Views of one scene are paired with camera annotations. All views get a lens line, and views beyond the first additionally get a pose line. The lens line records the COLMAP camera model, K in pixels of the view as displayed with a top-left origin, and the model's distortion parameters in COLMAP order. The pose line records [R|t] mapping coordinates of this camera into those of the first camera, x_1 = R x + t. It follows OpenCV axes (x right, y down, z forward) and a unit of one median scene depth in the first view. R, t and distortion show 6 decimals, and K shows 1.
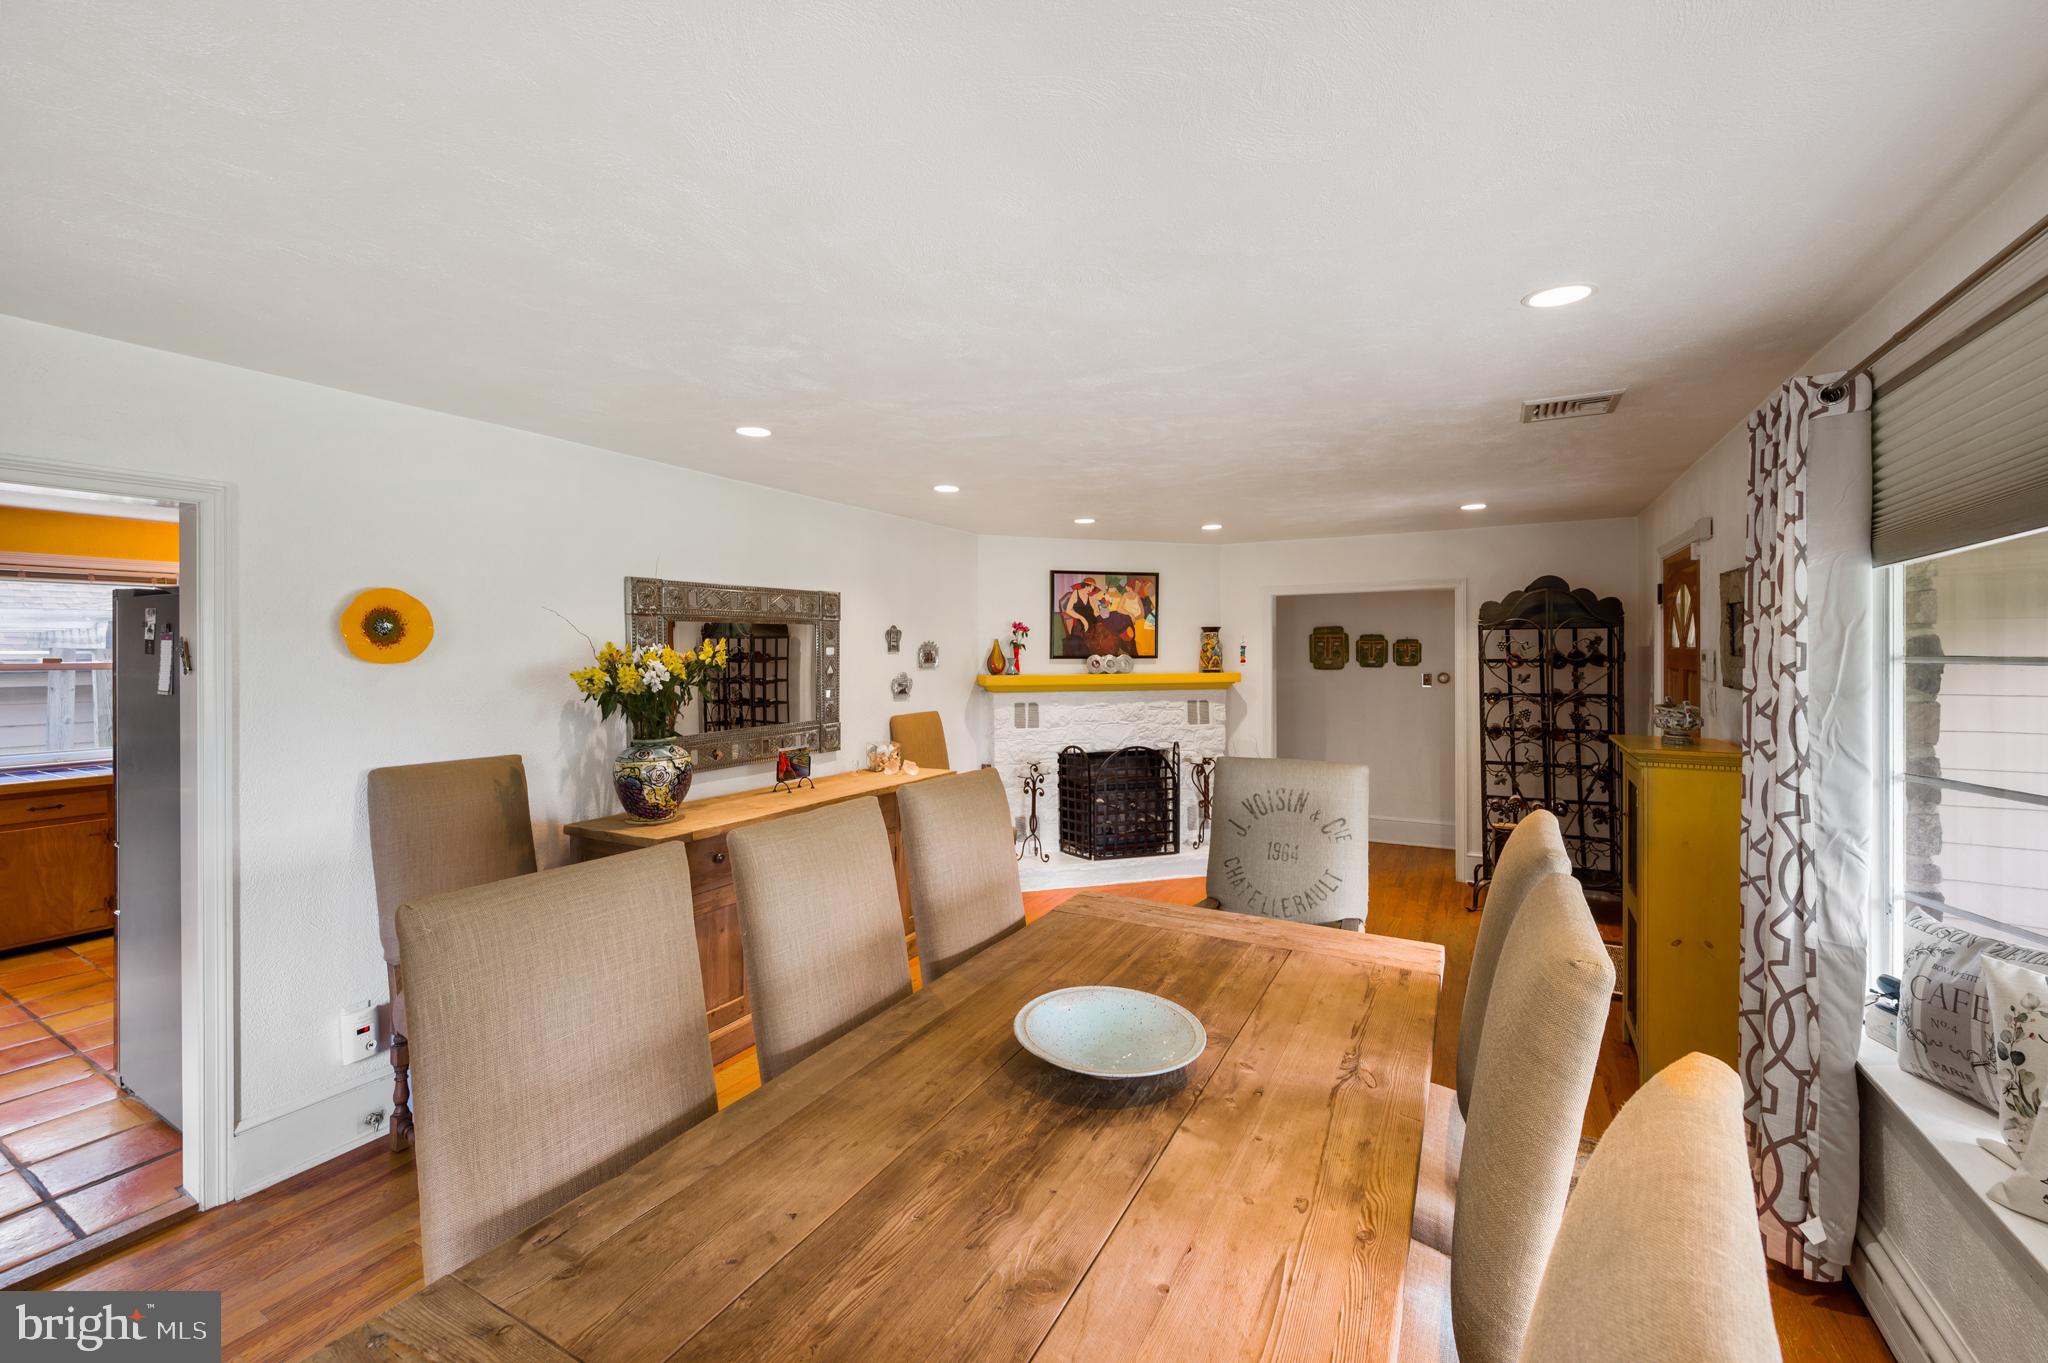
lens RADIAL K [[816.8, 0, 1027.3], [0, 816.8, 651.0], [0, 0, 1]] dist [0.000301, 0.000220]
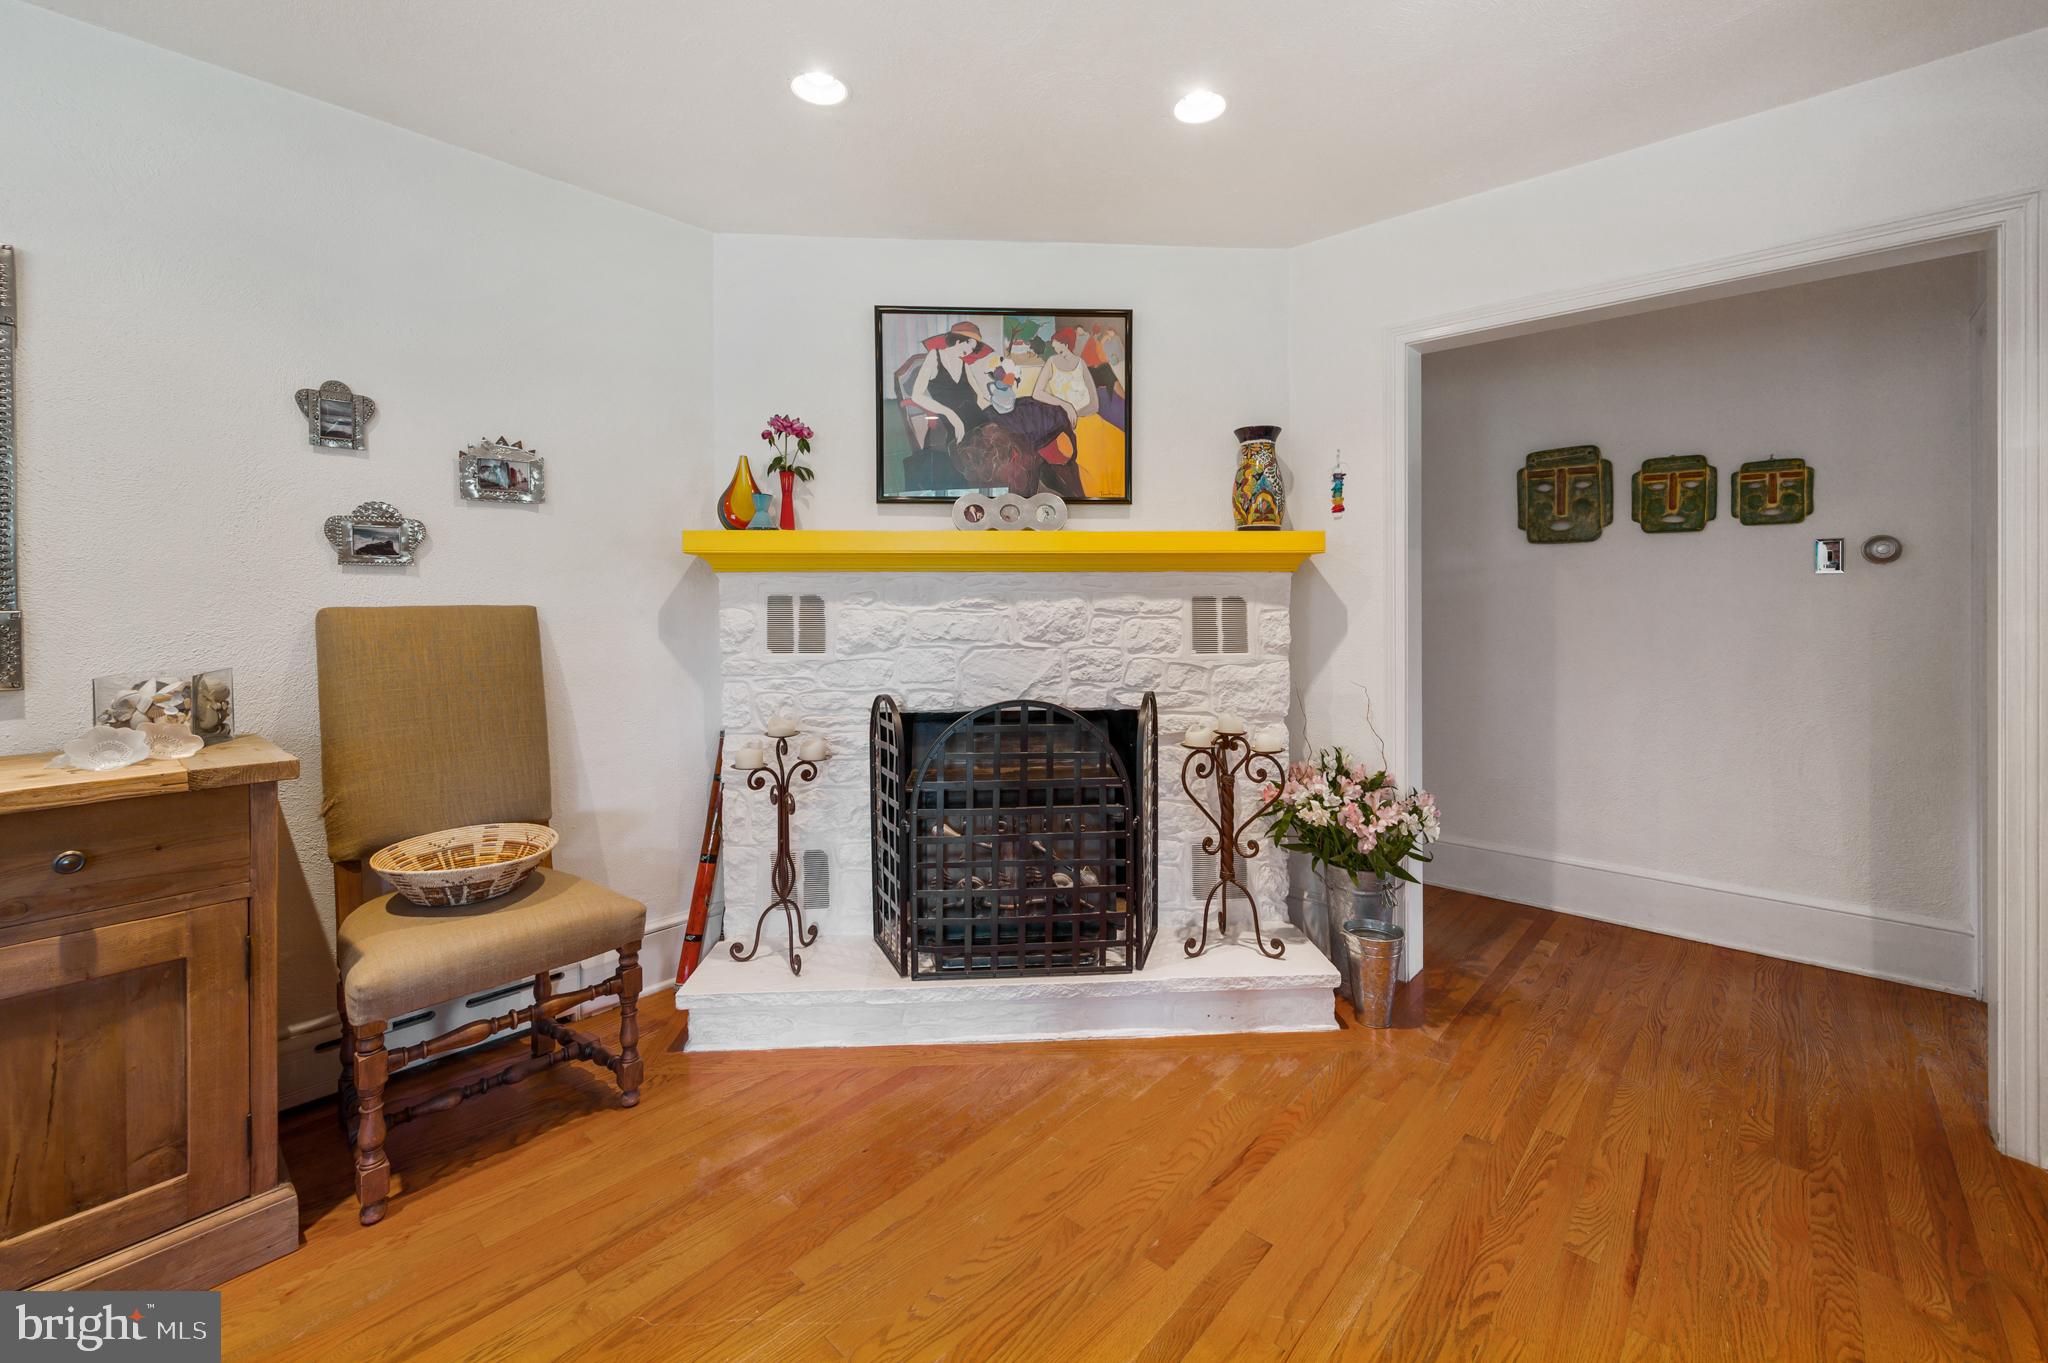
lens RADIAL K [[836.4, 0, 1040.0], [0, 836.4, 601.5], [0, 0, 1]] dist [0.000908, 0.000072]
pose [[0.976379, 0.000713, -0.216066, 0.214824], [0.000434, 0.999986, 0.005262, 0.061163], [0.216066, -0.005231, 0.976365, 0.559225]]
